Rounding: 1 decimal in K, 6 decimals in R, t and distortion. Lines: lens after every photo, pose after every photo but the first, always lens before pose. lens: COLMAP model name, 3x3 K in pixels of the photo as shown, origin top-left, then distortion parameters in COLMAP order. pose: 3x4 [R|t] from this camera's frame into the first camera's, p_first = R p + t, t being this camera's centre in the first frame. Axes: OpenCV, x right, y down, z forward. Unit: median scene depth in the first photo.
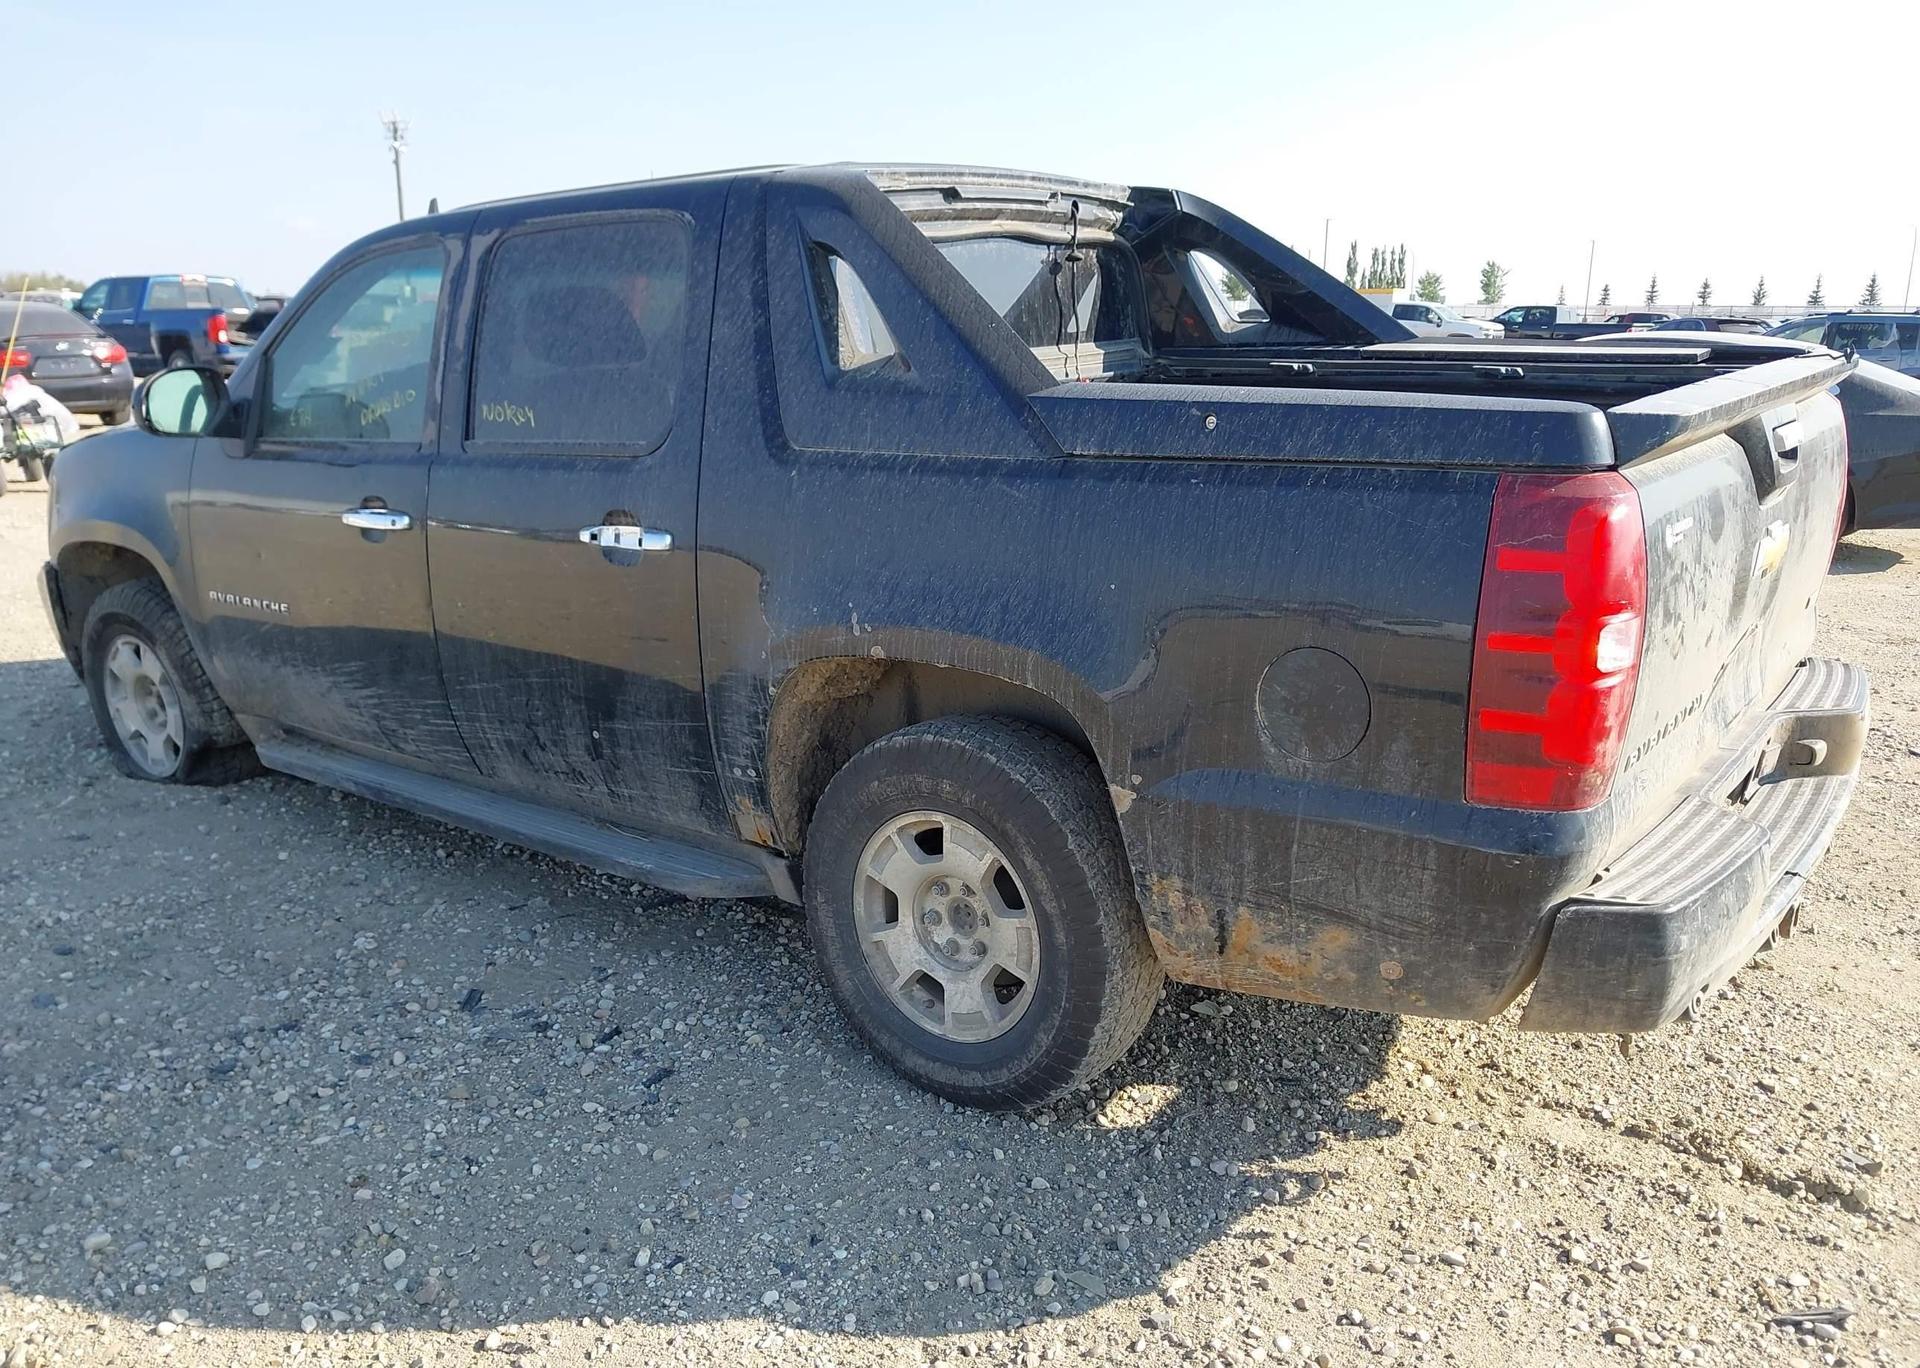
lens RADIAL K [[1520.0, 0, 972.5], [0, 1520.0, 721.0], [0, 0, 1]] dist [0.030684, -0.035835]
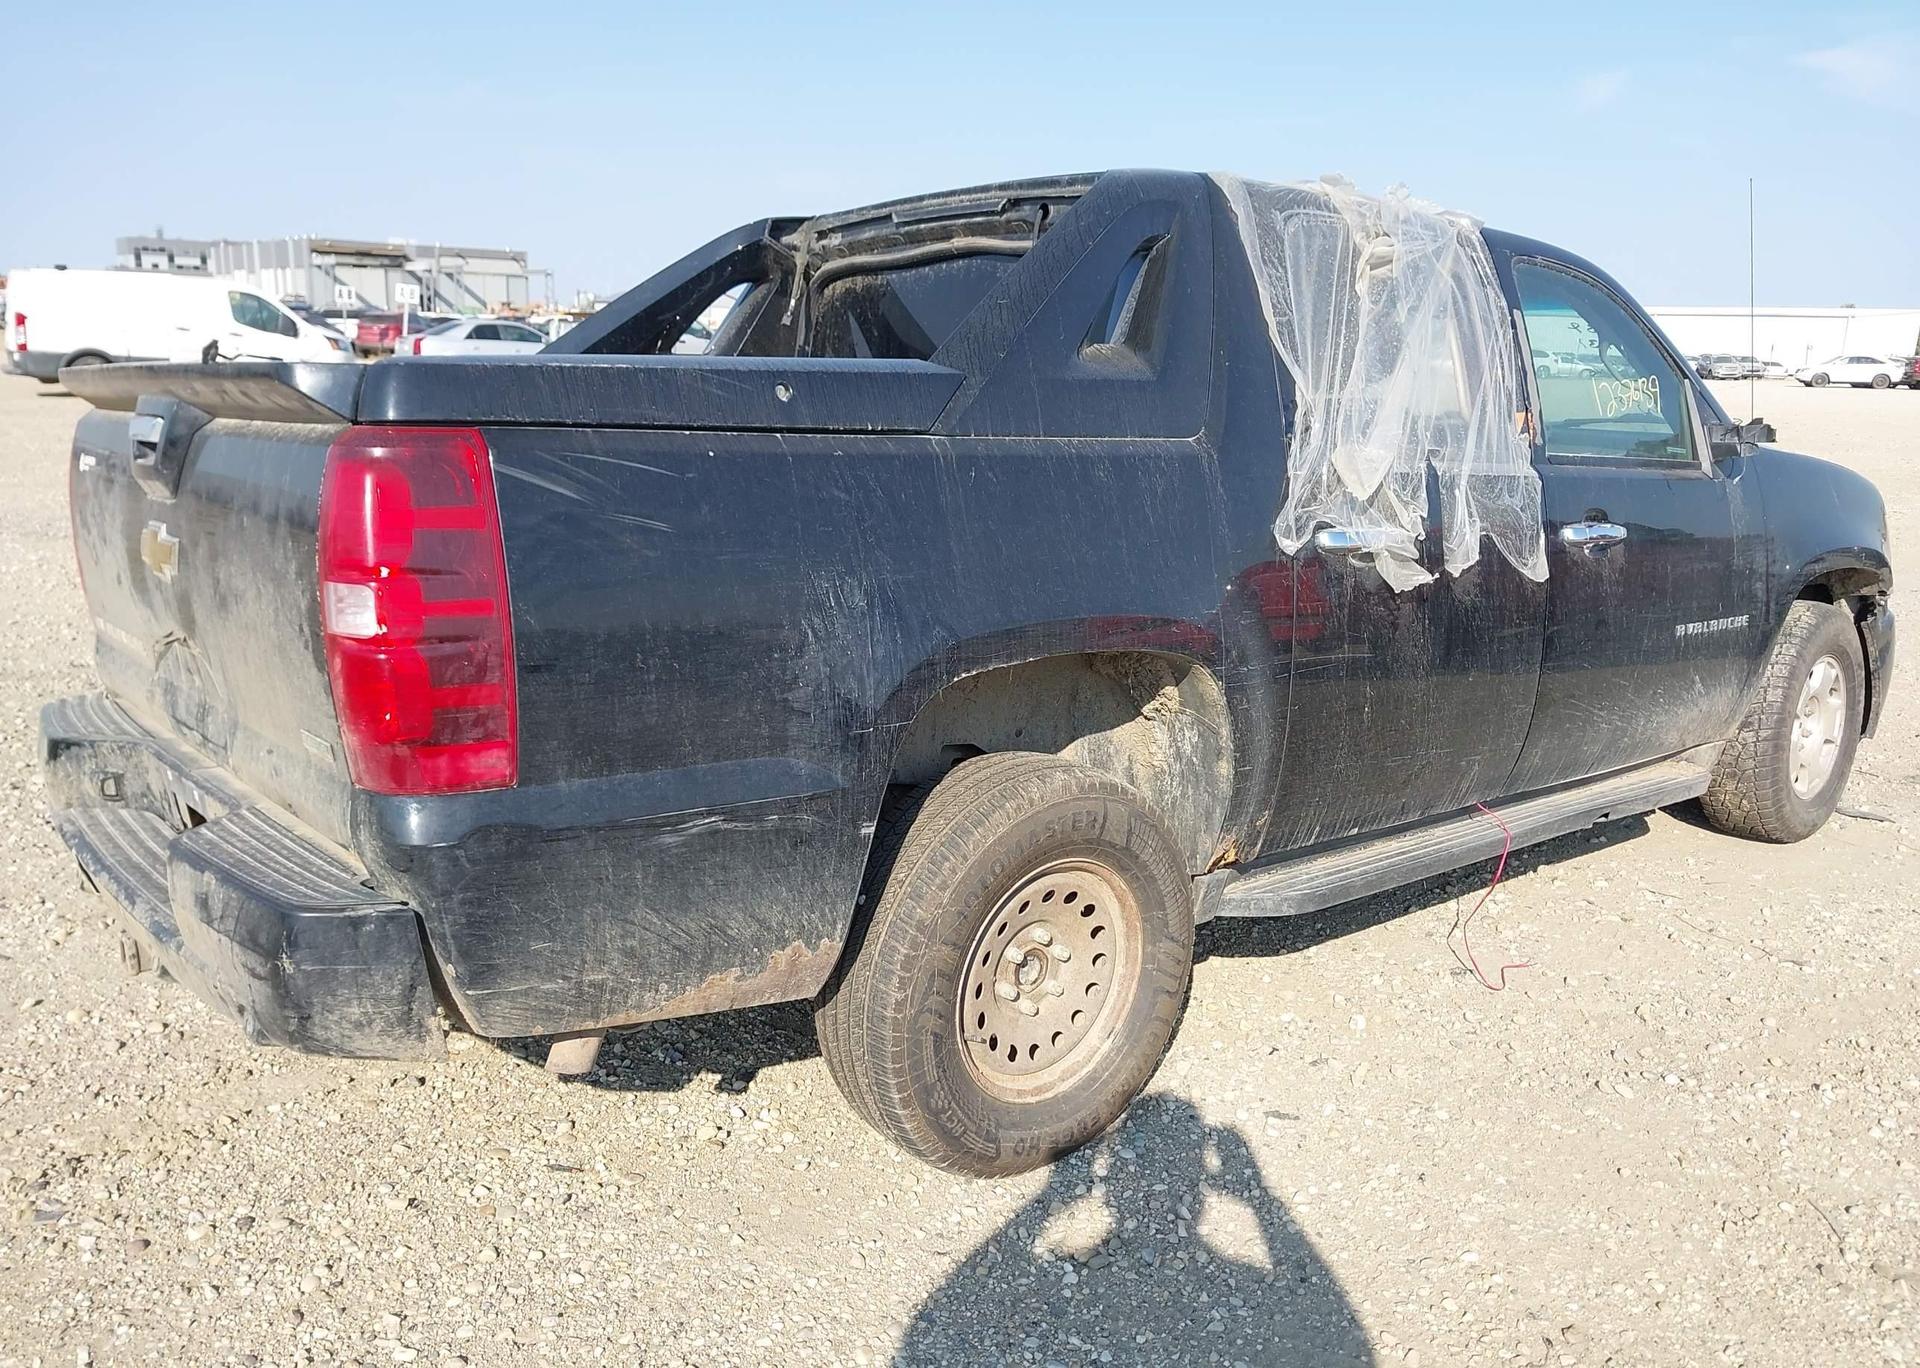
lens RADIAL K [[1497.7, 0, 961.7], [0, 1497.7, 737.1], [0, 0, 1]] dist [0.076443, -0.125122]
pose [[-0.209364, 0.235867, -0.948964, 1.116887], [-0.286526, 0.913077, 0.290162, -0.350960], [0.934917, 0.332652, -0.123583, 1.357242]]
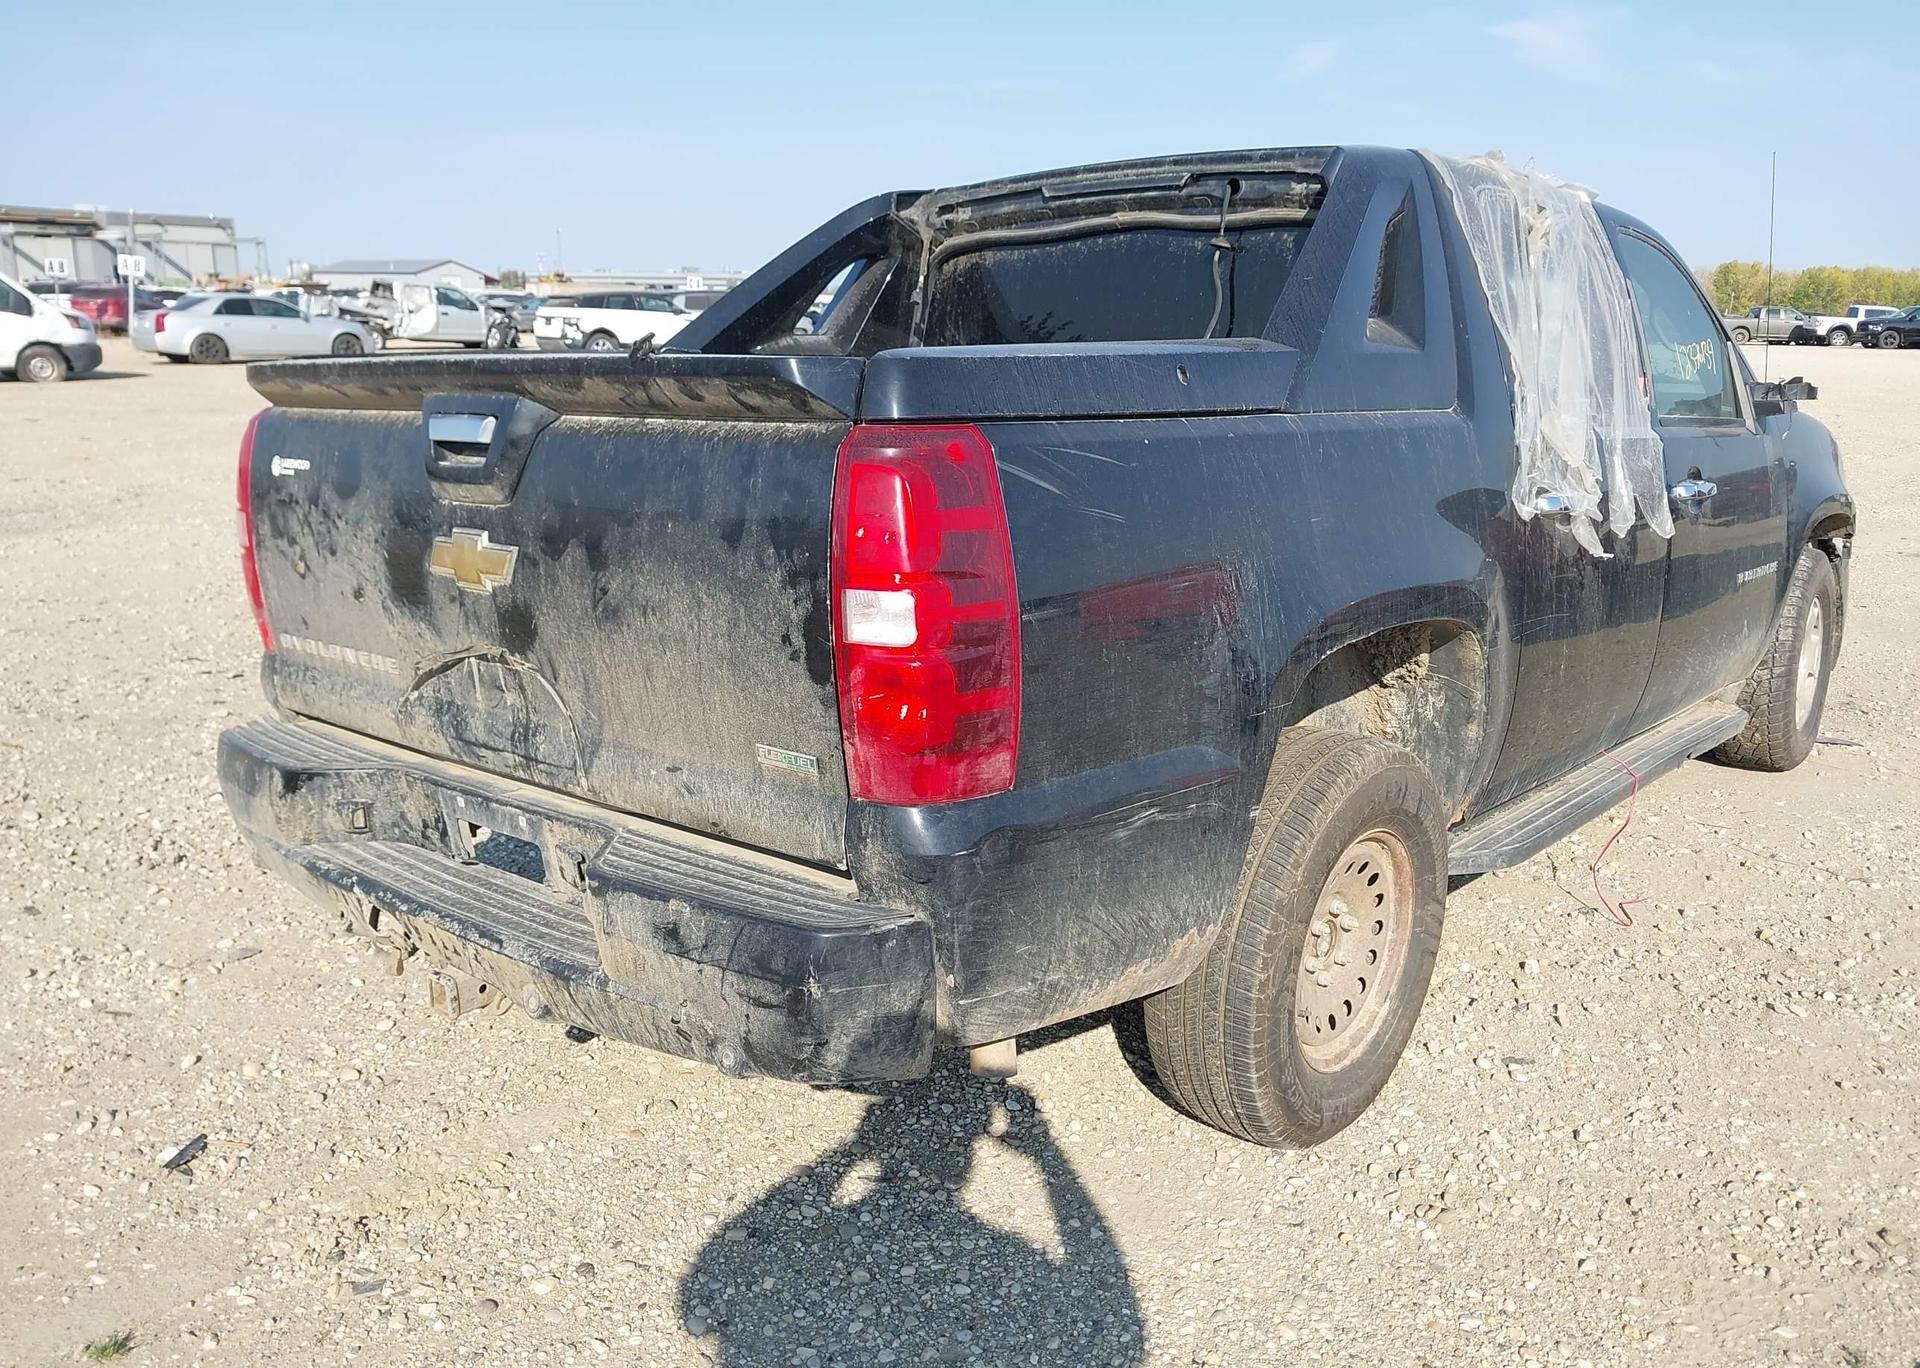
lens RADIAL K [[1517.6, 0, 963.5], [0, 1517.6, 725.3], [0, 0, 1]] dist [0.088900, -0.198795]
pose [[-0.050162, 0.254091, -0.965879, 1.156567], [-0.278009, 0.925321, 0.257860, -0.275766], [0.959268, 0.281458, 0.024224, 1.073731]]
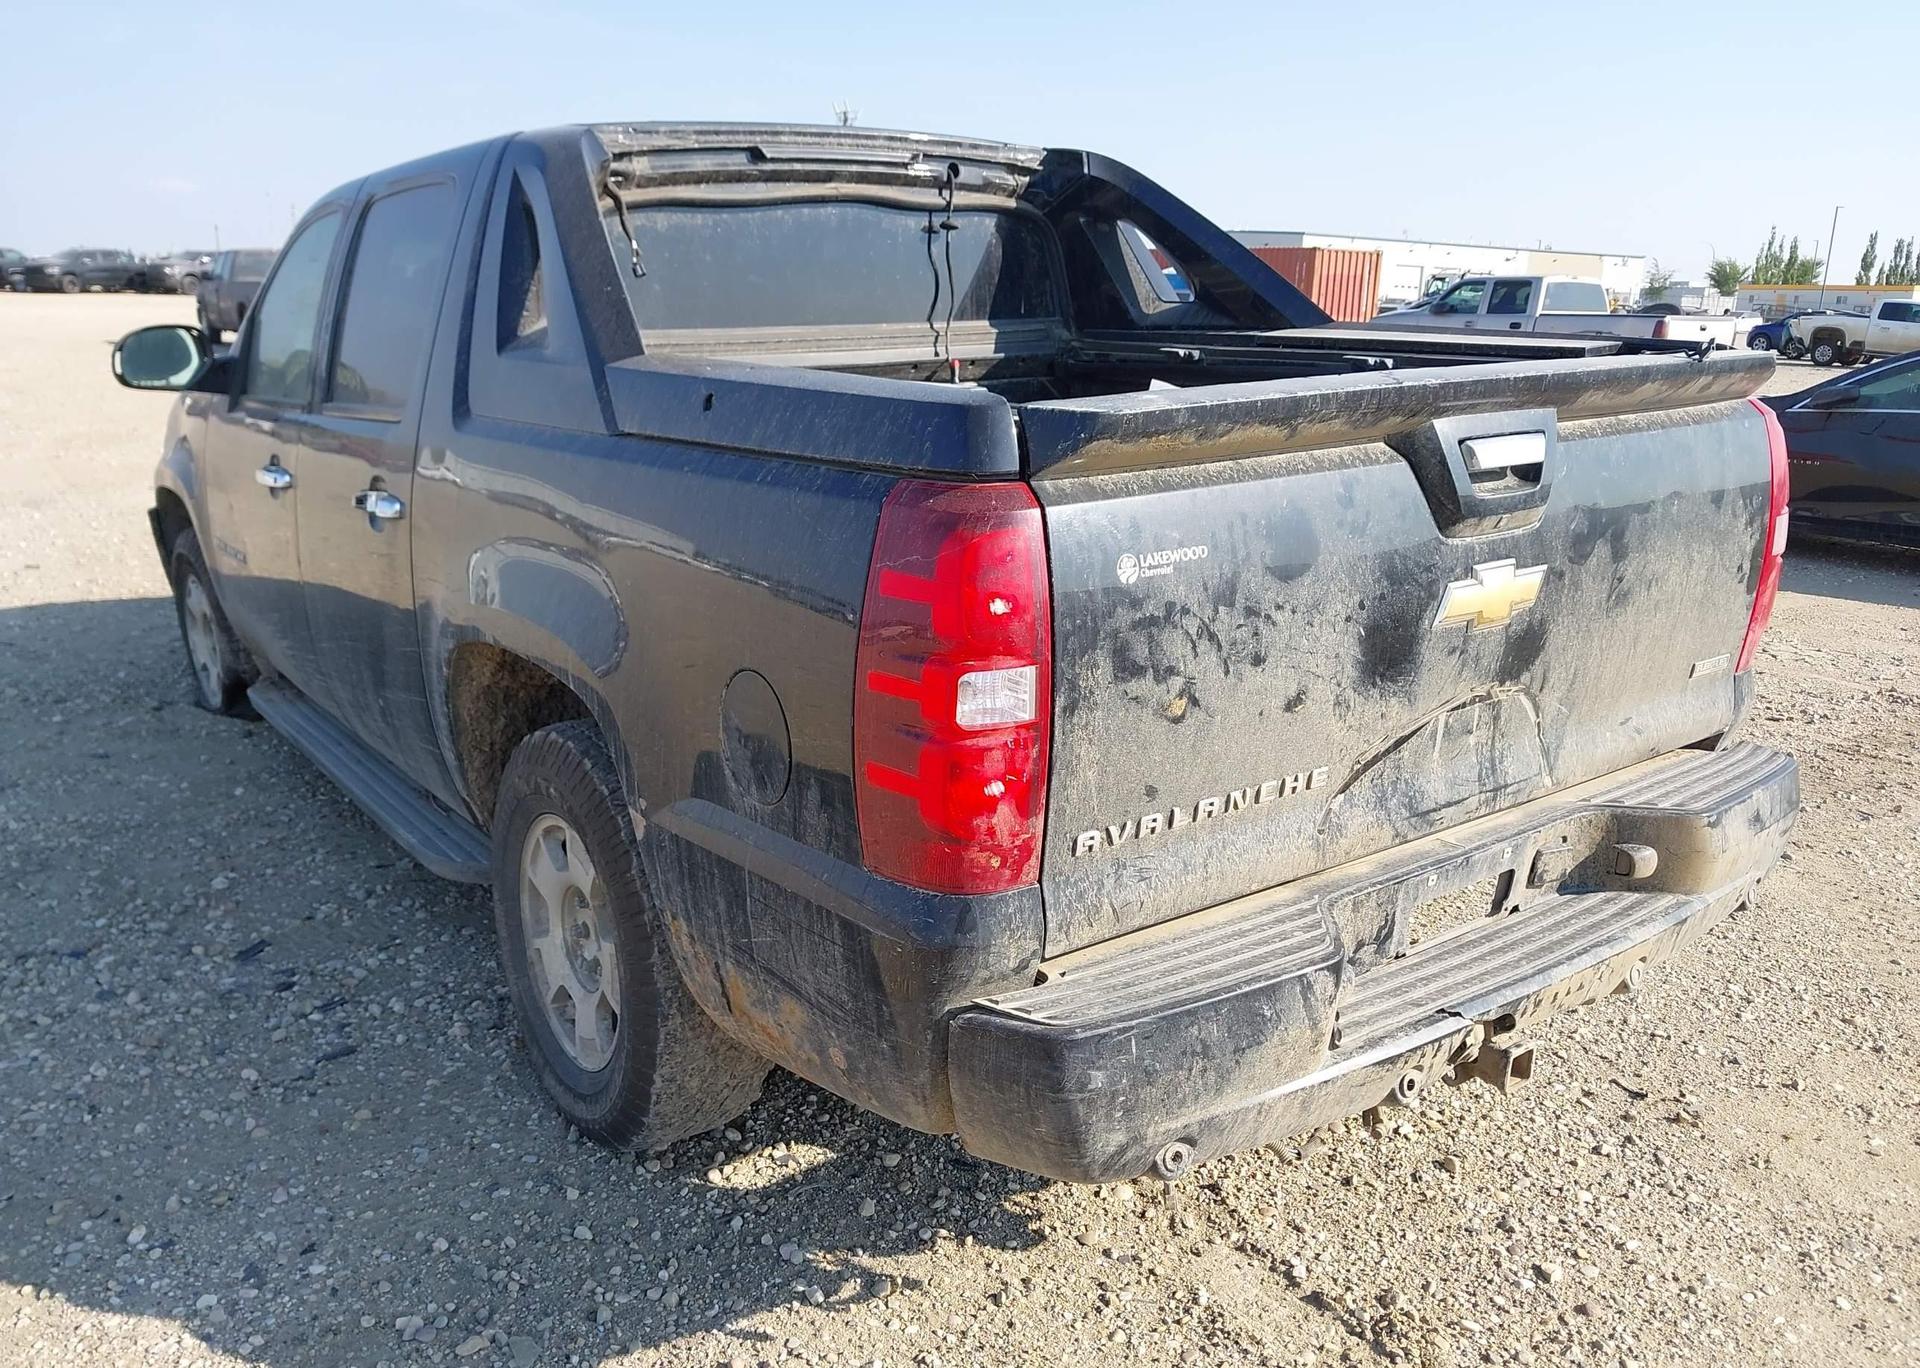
lens RADIAL K [[1533.8, 0, 966.1], [0, 1533.8, 718.5], [0, 0, 1]] dist [0.007463, -0.012959]
pose [[0.959786, 0.091077, -0.265549, 0.405471], [-0.089772, 0.995816, 0.017073, -0.033468], [0.265993, 0.007453, 0.963946, 0.145444]]
